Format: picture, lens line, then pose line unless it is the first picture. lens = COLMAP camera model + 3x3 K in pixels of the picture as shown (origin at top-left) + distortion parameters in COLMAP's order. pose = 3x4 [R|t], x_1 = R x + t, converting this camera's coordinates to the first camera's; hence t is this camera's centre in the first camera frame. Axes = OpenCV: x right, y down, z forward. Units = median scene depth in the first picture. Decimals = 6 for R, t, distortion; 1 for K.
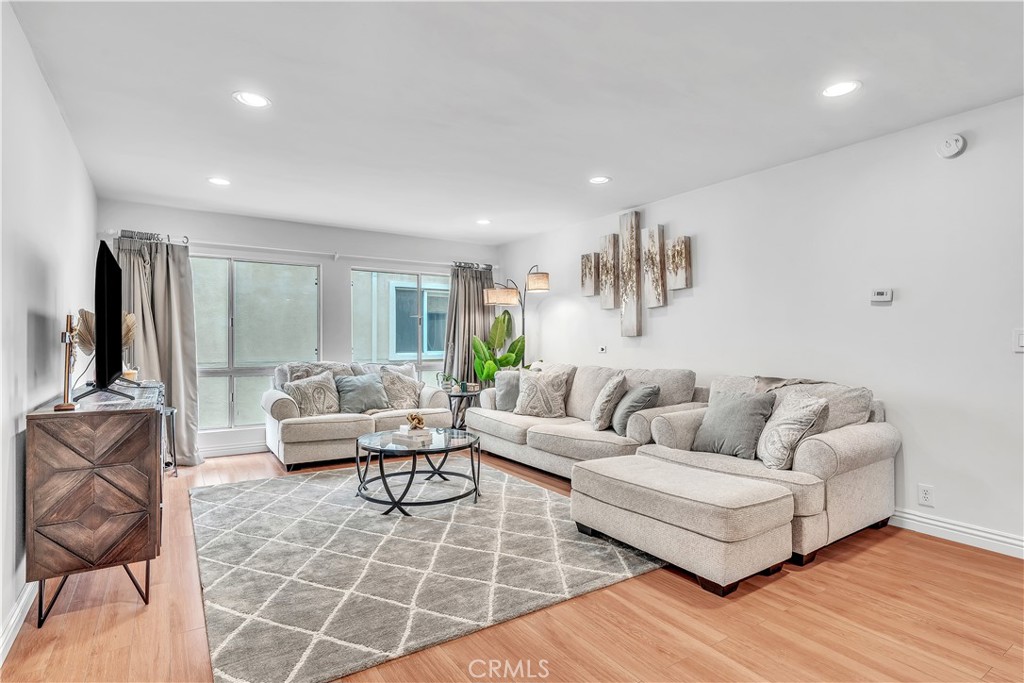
lens RADIAL K [[529.0, 0, 512.0], [0, 529.0, 340.7], [0, 0, 1]] dist [-0.007414, 0.001141]
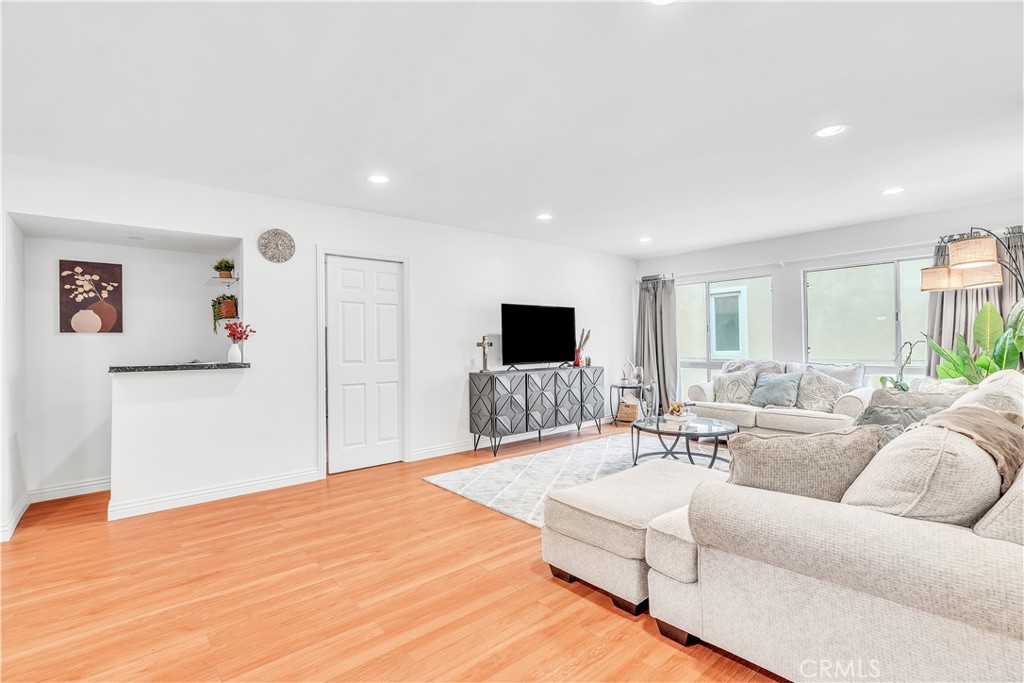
lens RADIAL K [[469.5, 0, 510.7], [0, 469.5, 342.4], [0, 0, 1]] dist [-0.011727, 0.003787]
pose [[0.122009, -0.007656, -0.992499, 0.687213], [0.015939, 0.999856, -0.005753, -0.000303], [0.992401, -0.015118, 0.122114, 0.400022]]
